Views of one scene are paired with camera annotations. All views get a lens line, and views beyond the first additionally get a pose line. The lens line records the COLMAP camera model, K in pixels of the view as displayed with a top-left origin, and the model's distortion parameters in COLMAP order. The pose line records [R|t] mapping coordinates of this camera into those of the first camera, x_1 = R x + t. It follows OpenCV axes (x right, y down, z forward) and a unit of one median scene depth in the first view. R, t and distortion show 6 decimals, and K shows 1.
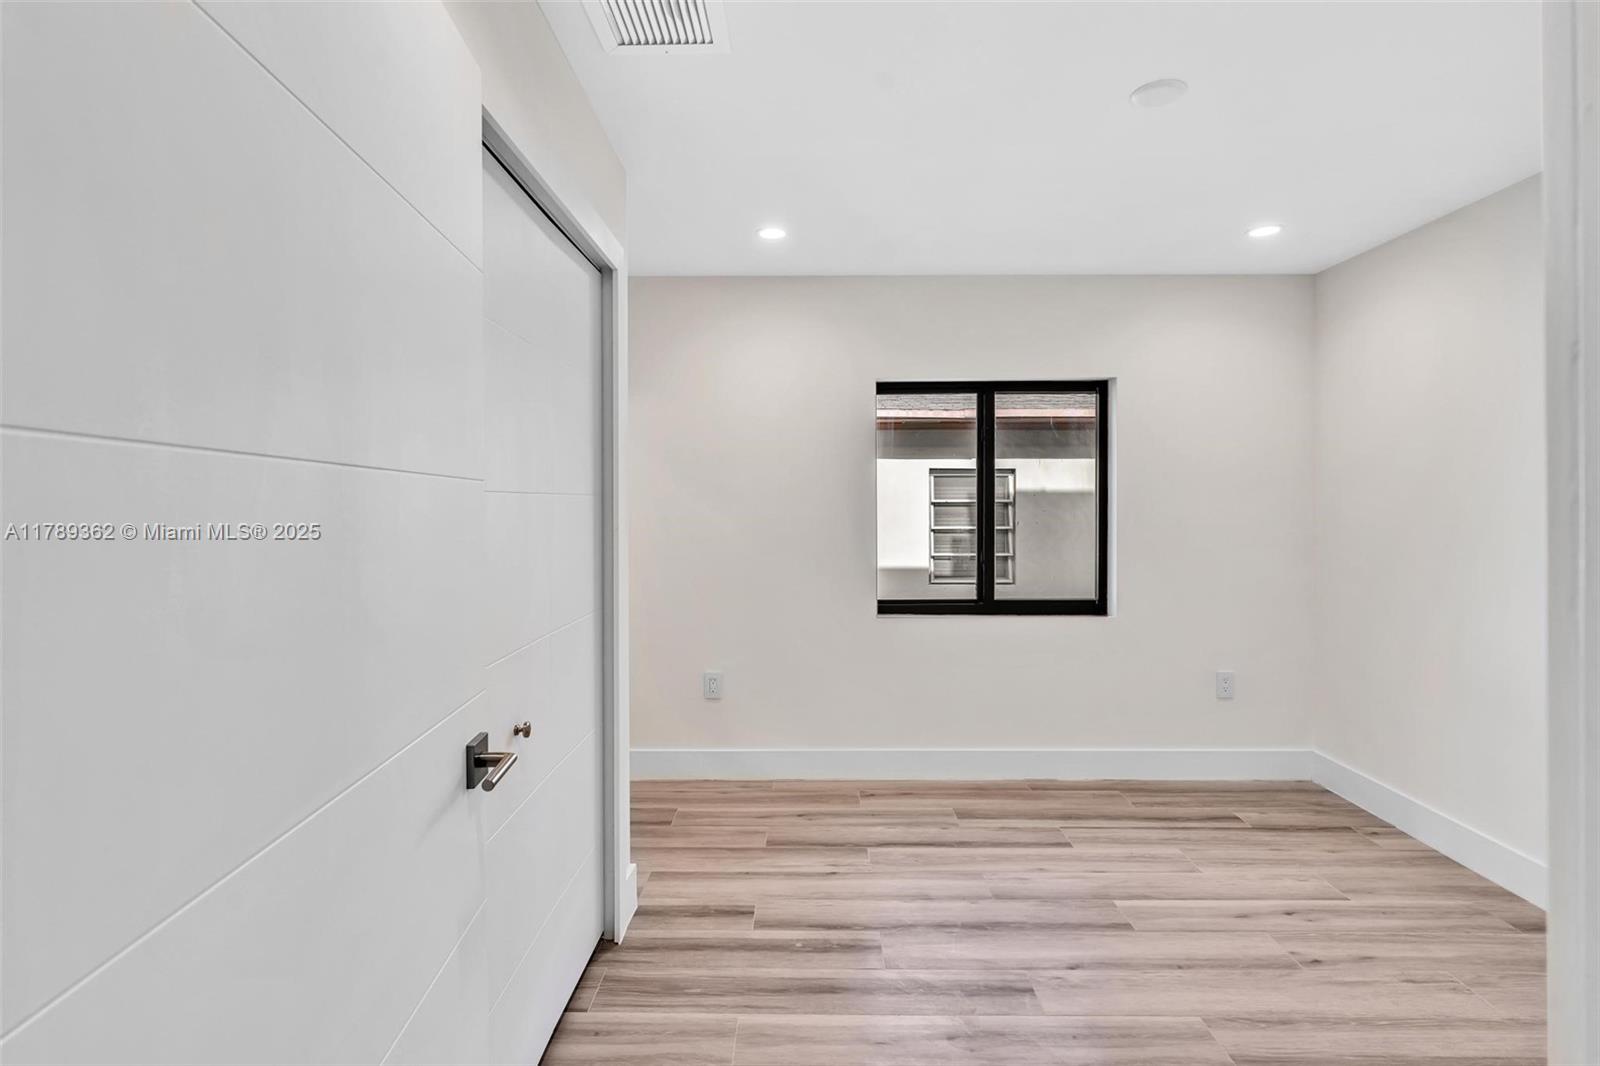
lens RADIAL K [[761.9, 0, 800.0], [0, 761.9, 533.0], [0, 0, 1]] dist [-0.000148, 0.000244]
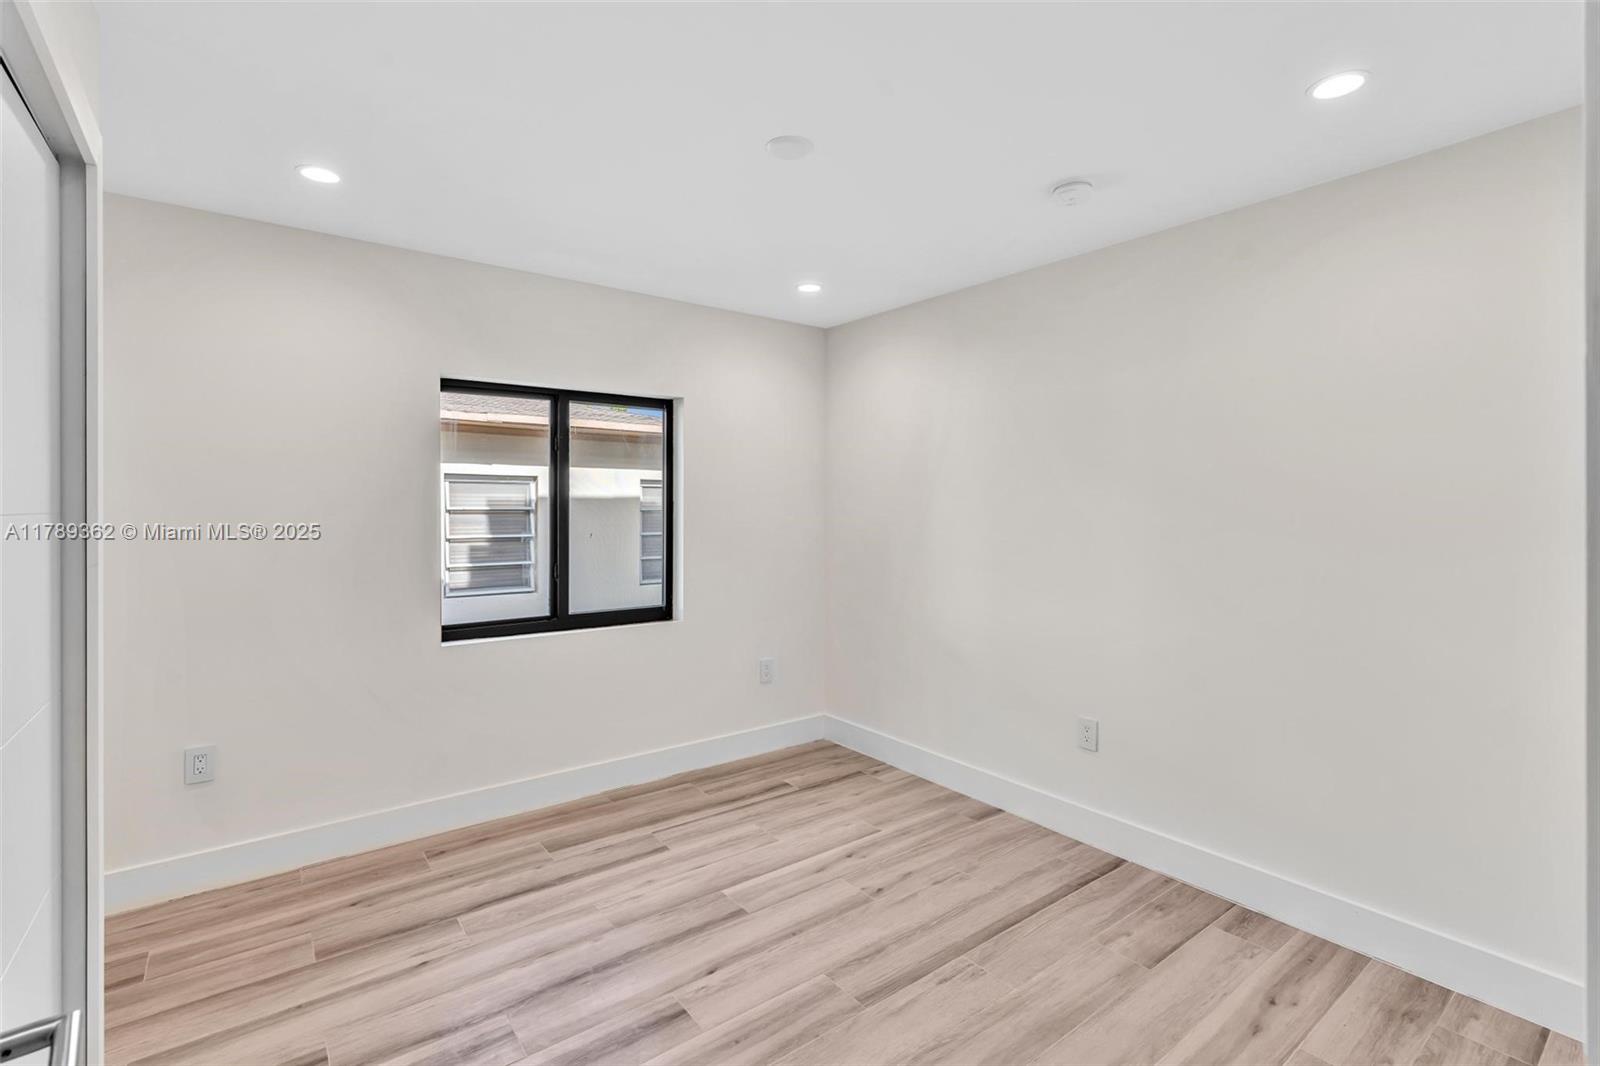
lens RADIAL K [[735.3, 0, 798.4], [0, 735.3, 525.5], [0, 0, 1]] dist [-0.012064, 0.006688]
pose [[0.786903, -0.012011, 0.616959, -0.107226], [0.021075, 0.999750, -0.007416, -0.014466], [-0.616716, 0.018838, 0.786960, 0.098718]]
